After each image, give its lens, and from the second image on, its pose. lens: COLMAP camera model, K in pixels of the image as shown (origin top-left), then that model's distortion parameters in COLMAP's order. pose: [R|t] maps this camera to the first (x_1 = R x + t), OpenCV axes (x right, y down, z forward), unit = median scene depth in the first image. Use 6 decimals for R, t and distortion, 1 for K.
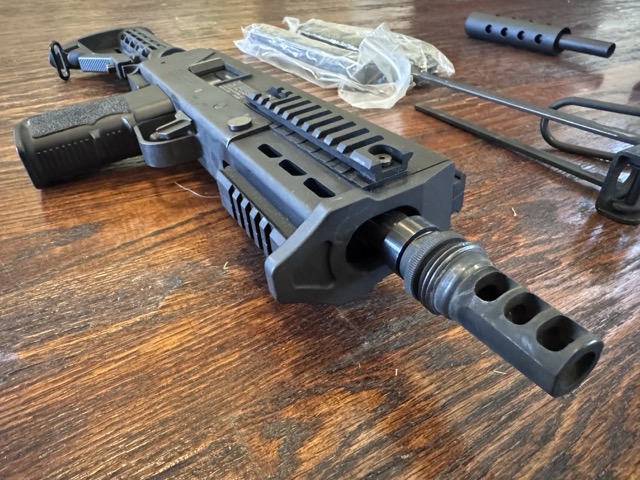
lens RADIAL K [[444.7, 0, 320.0], [0, 444.7, 240.0], [0, 0, 1]] dist [-0.007720, -0.002910]
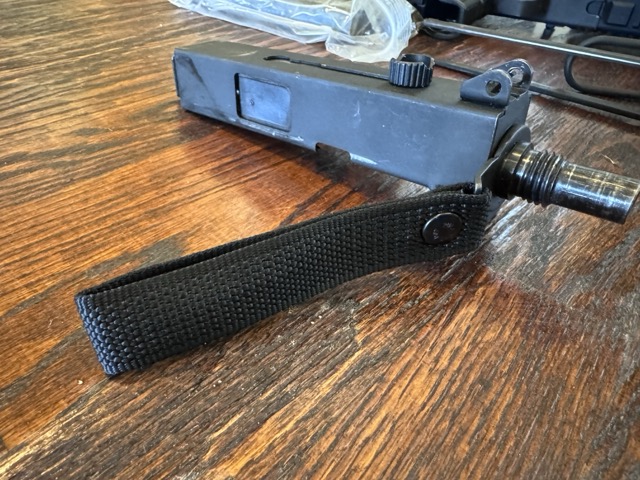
lens RADIAL K [[444.7, 0, 320.0], [0, 444.7, 240.0], [0, 0, 1]] dist [-0.007720, -0.002910]
pose [[0.958742, -0.152076, 0.240179, -0.243216], [0.134413, 0.986976, 0.088382, -0.036486], [-0.250492, -0.052452, 0.966697, 0.141639]]
